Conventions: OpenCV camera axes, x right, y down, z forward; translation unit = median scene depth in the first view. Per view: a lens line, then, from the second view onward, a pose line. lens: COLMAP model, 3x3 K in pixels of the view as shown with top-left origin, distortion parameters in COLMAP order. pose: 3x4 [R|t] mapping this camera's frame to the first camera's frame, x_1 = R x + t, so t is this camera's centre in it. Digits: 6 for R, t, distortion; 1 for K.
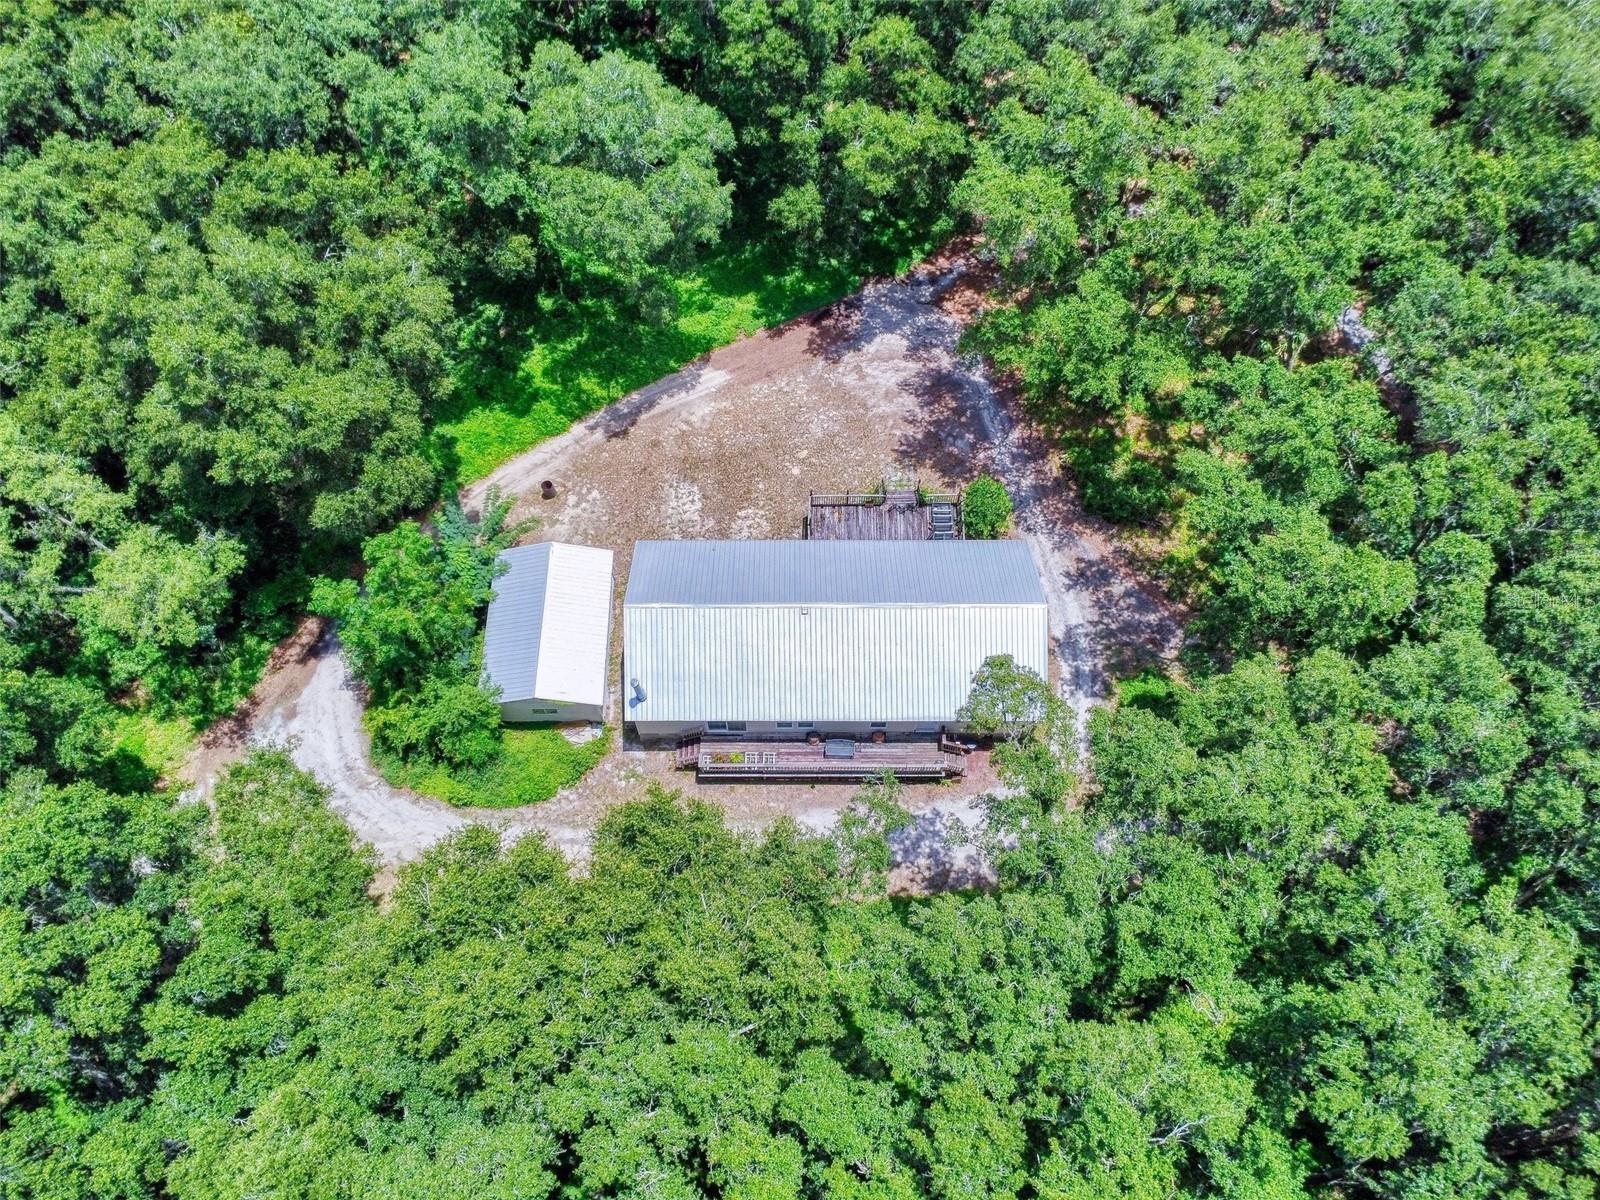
lens RADIAL K [[1212.0, 0, 797.6], [0, 1212.0, 606.0], [0, 0, 1]] dist [0.006324, -0.002525]
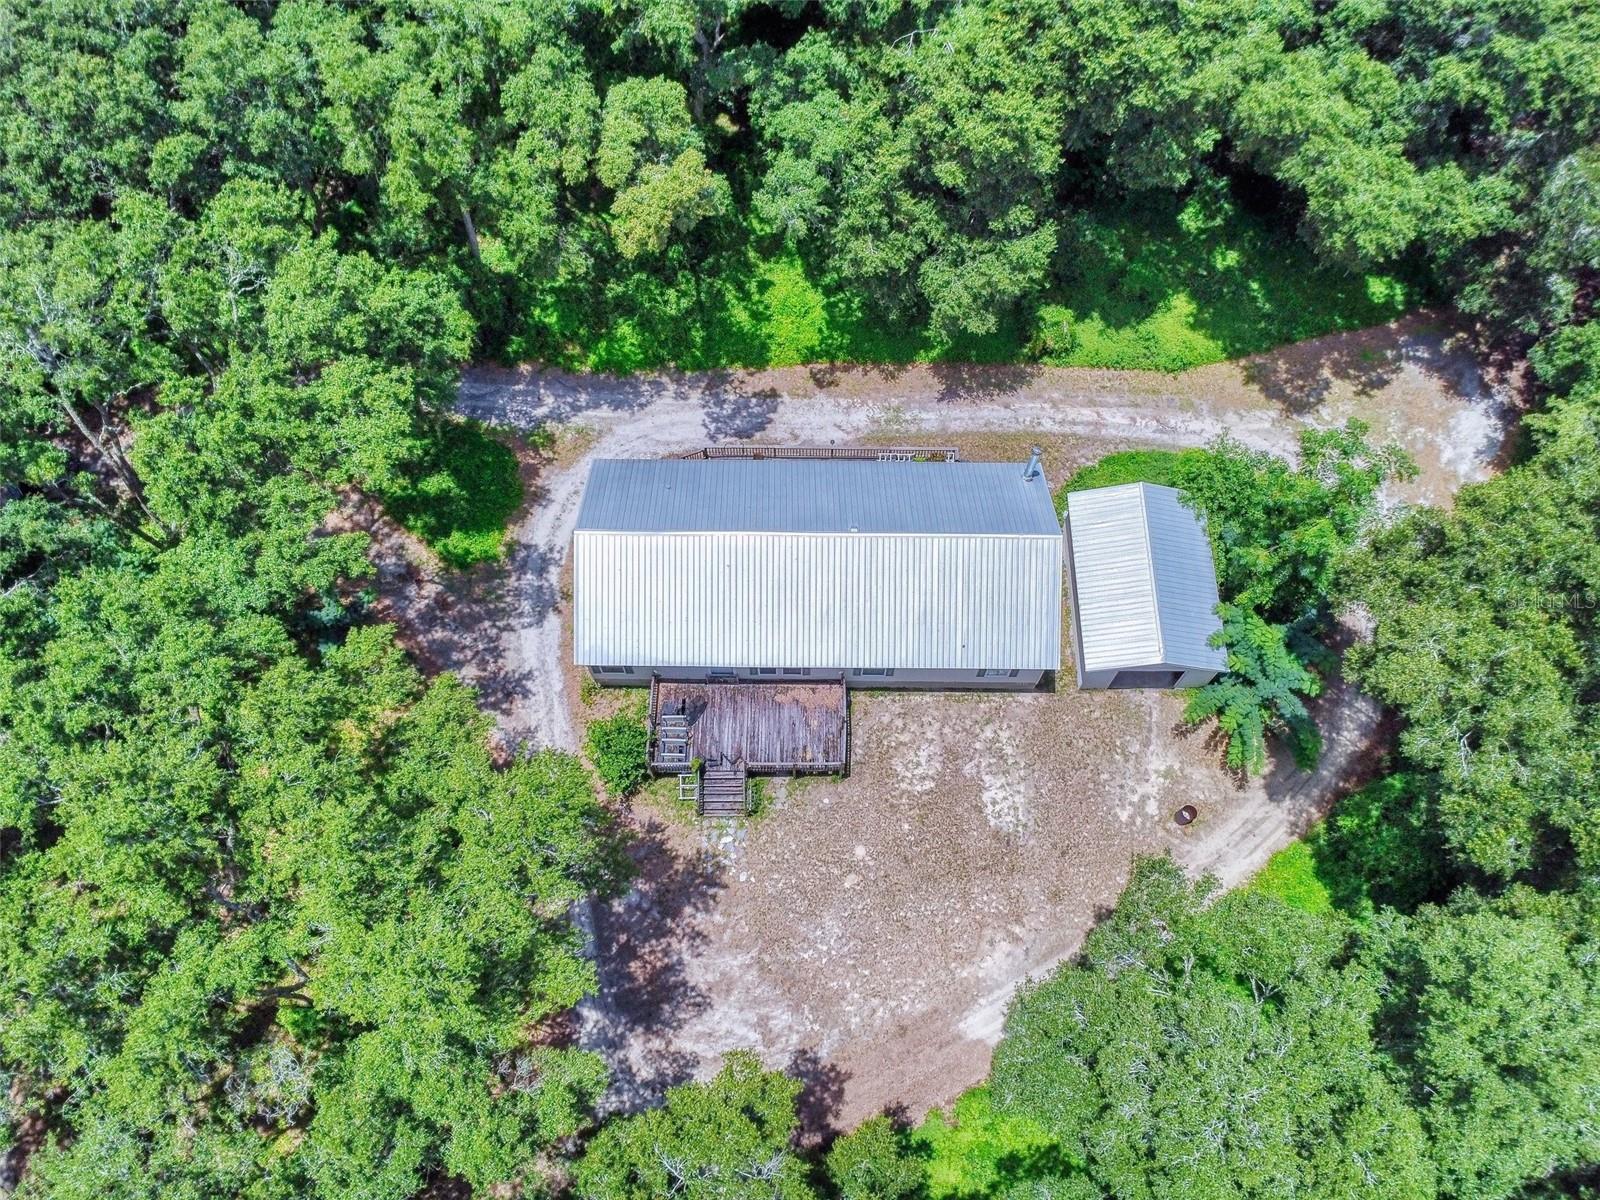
lens RADIAL K [[1212.0, 0, 803.0], [0, 1212.0, 590.9], [0, 0, 1]] dist [0.006324, -0.002525]
pose [[-0.999904, -0.011266, -0.008007, 0.043665], [0.000813, -0.626230, 0.779638, -0.625543], [-0.013798, 0.779557, 0.626180, 0.435850]]
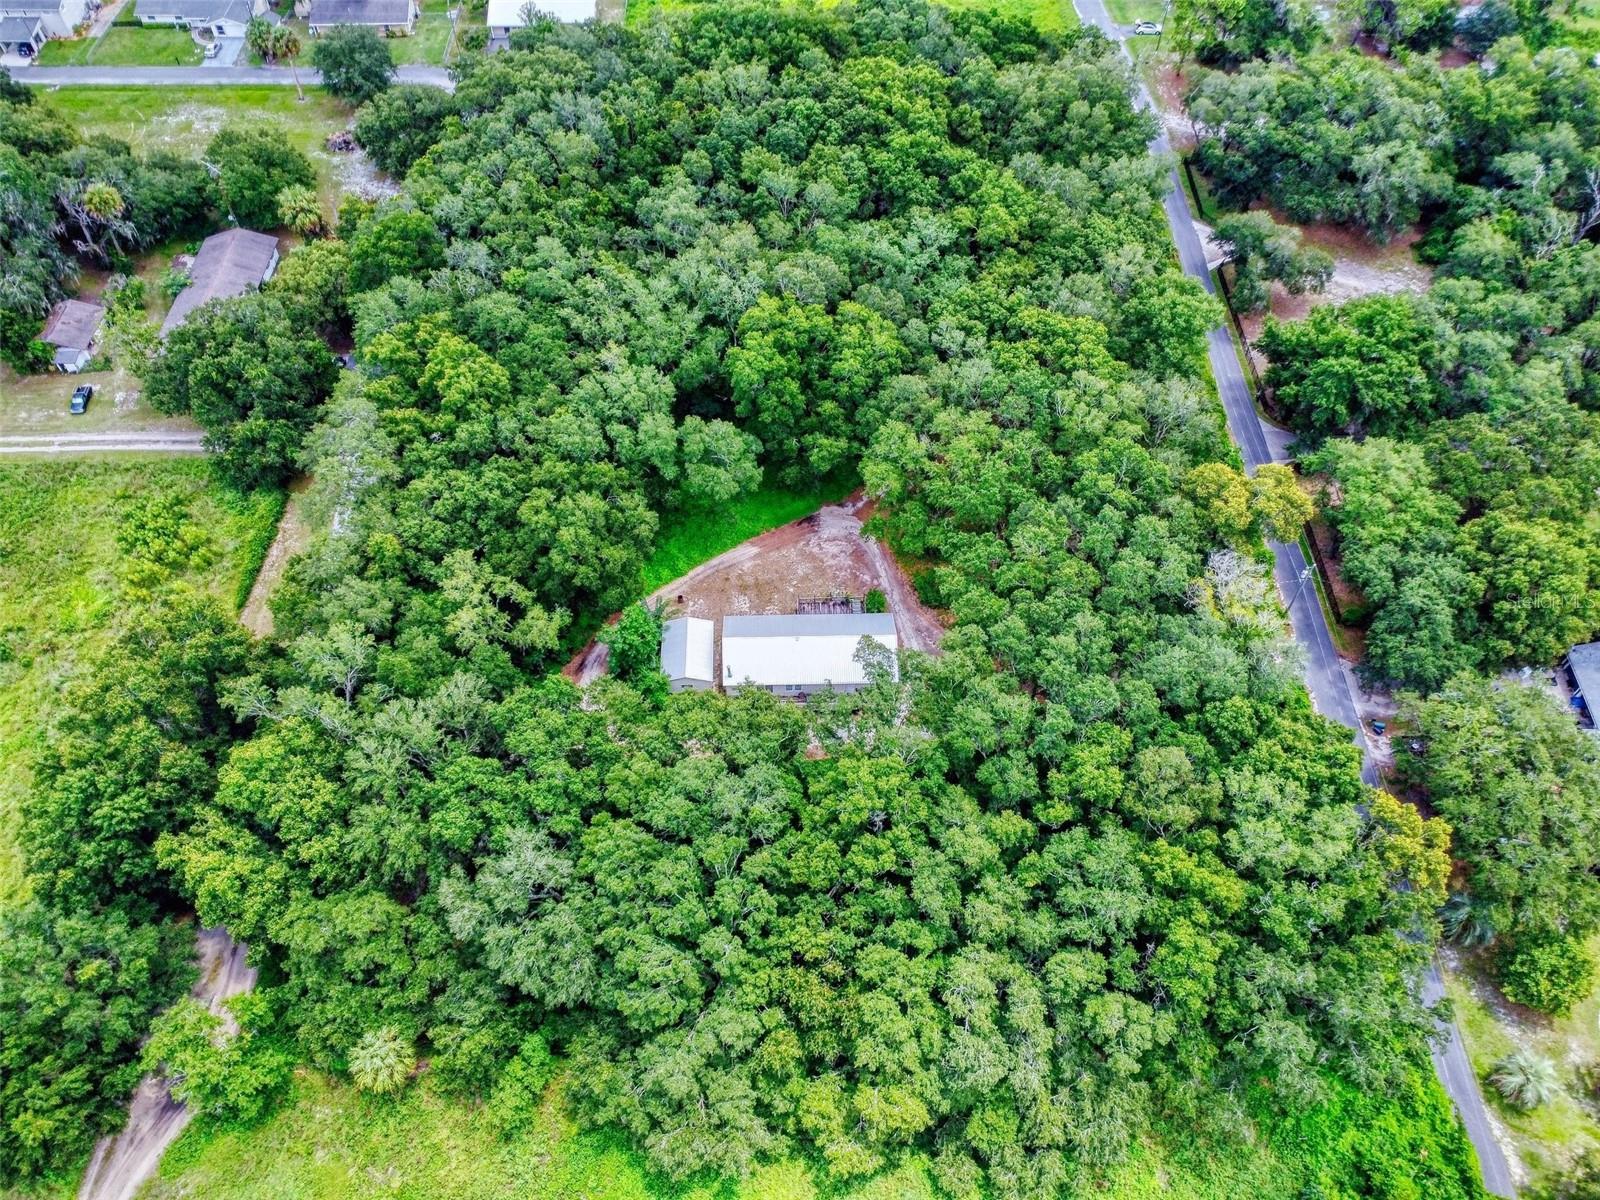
lens RADIAL K [[1212.0, 0, 796.1], [0, 1212.0, 591.7], [0, 0, 1]] dist [0.006324, -0.002525]
pose [[0.999847, -0.016631, 0.005366, -0.005697], [0.017321, 0.983857, -0.178116, 0.301498], [-0.002317, 0.178182, 0.983995, -1.233083]]
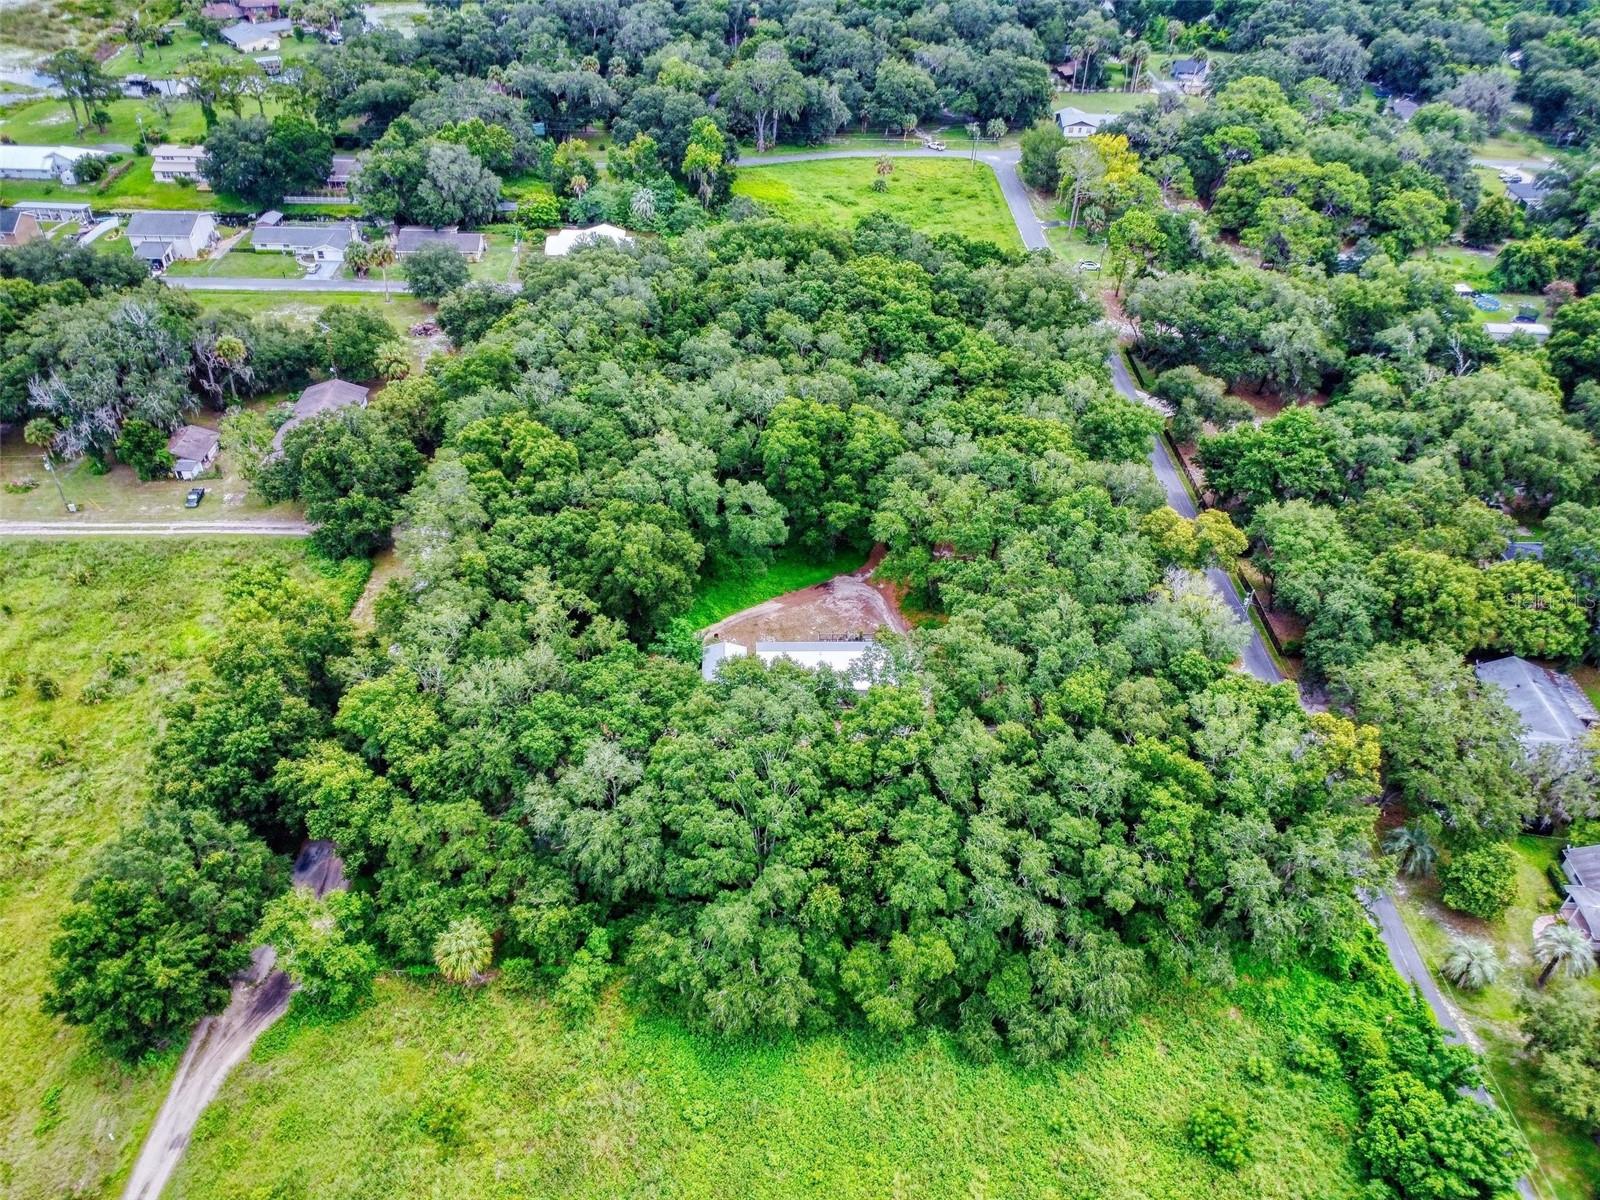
lens RADIAL K [[1212.0, 0, 793.0], [0, 1212.0, 587.6], [0, 0, 1]] dist [0.006324, -0.002525]
pose [[0.999494, -0.003774, 0.031596, -0.127949], [0.016955, 0.903410, -0.428442, 0.944575], [-0.026928, 0.428761, 0.903017, -1.419666]]
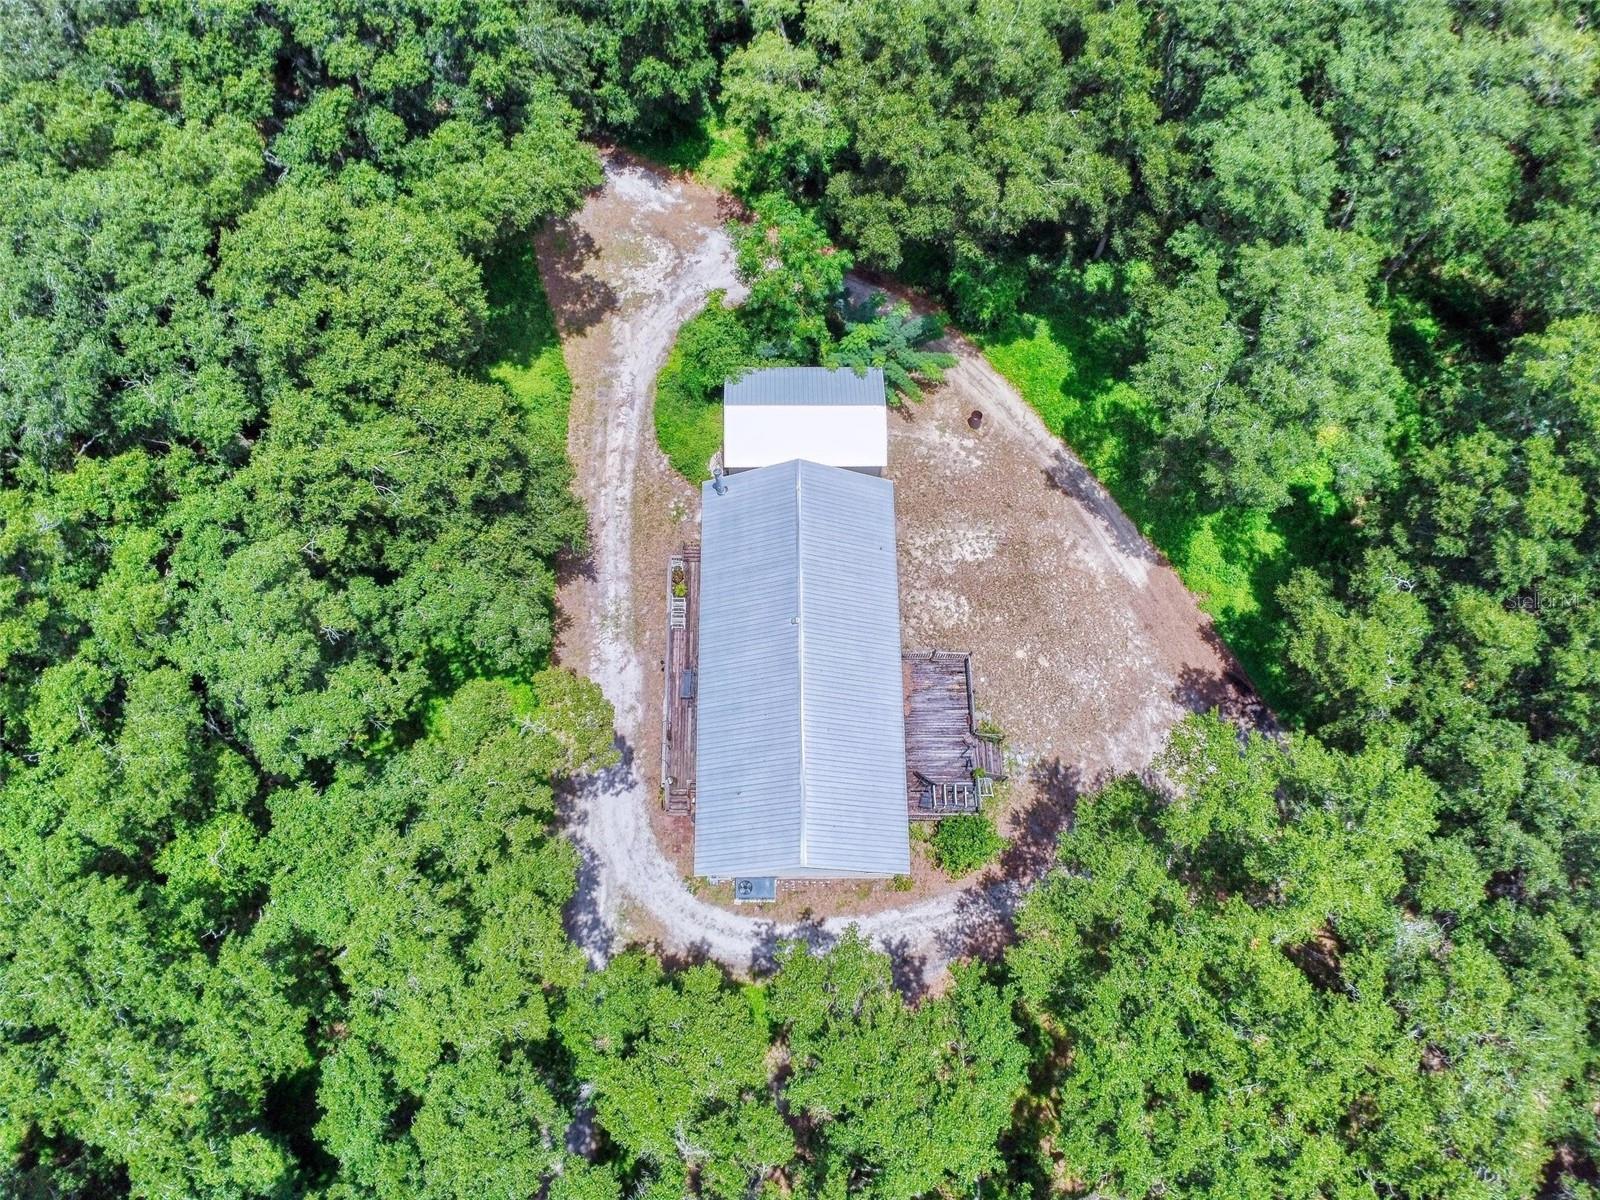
lens RADIAL K [[1212.0, 0, 801.4], [0, 1212.0, 593.6], [0, 0, 1]] dist [0.006324, -0.002525]
pose [[0.010315, 0.928707, -0.370671, 0.315461], [-0.901247, 0.169220, 0.398897, -0.358266], [0.433183, 0.329952, 0.838740, 0.142320]]
